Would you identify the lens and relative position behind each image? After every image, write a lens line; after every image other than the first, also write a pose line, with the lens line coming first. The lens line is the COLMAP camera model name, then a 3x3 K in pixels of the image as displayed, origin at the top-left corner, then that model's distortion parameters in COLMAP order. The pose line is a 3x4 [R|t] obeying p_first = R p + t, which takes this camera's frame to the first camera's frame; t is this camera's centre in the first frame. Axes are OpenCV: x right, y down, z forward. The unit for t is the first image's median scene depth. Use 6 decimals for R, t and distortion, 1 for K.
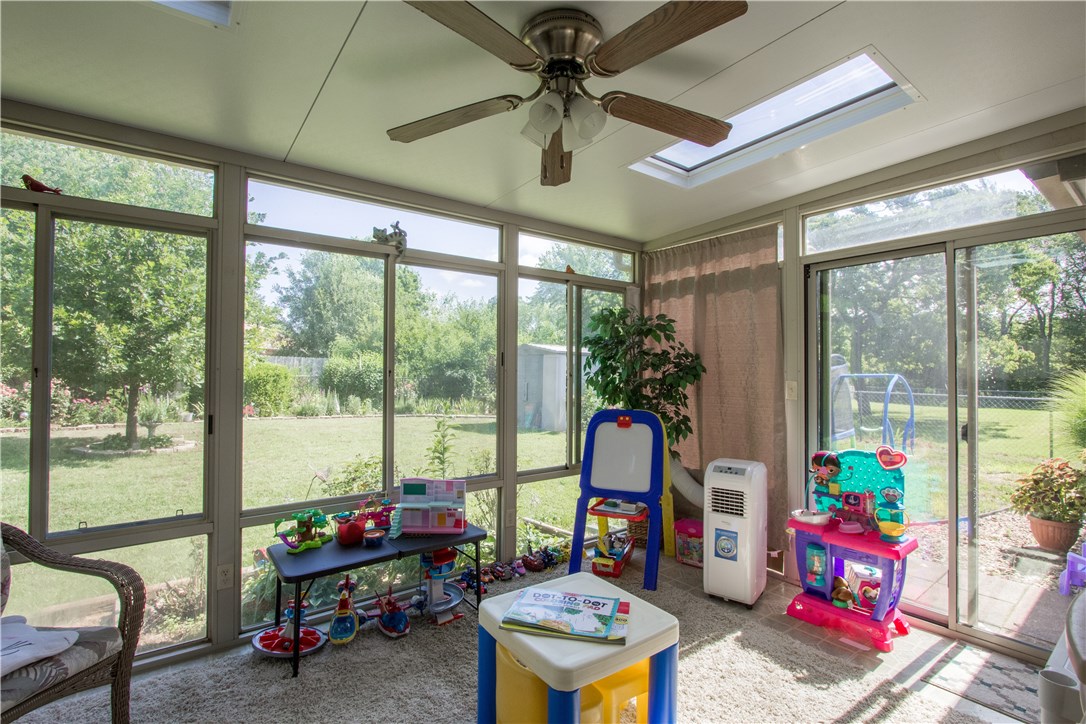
lens RADIAL K [[500.5, 0, 543.2], [0, 500.5, 363.2], [0, 0, 1]] dist [-0.018661, 0.003499]
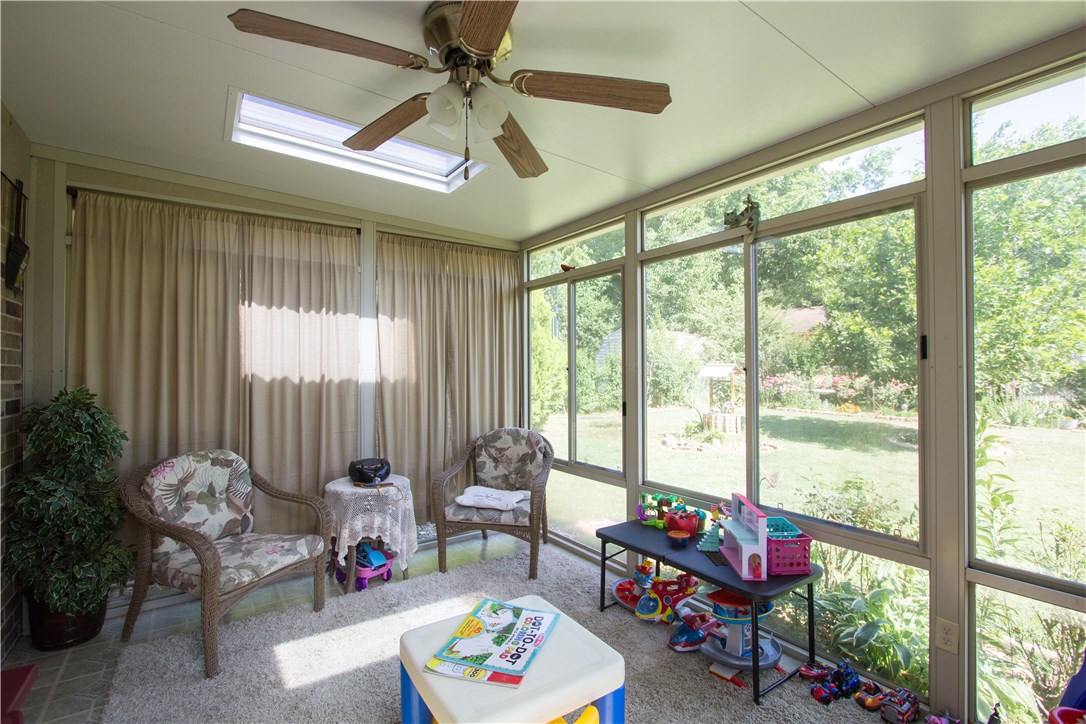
lens RADIAL K [[500.5, 0, 542.2], [0, 500.5, 363.0], [0, 0, 1]] dist [-0.018661, 0.003499]
pose [[-0.043293, -0.012380, -0.998986, 0.576058], [0.015402, 0.999796, -0.013058, 0.011017], [0.998944, -0.015952, -0.043094, 0.682190]]
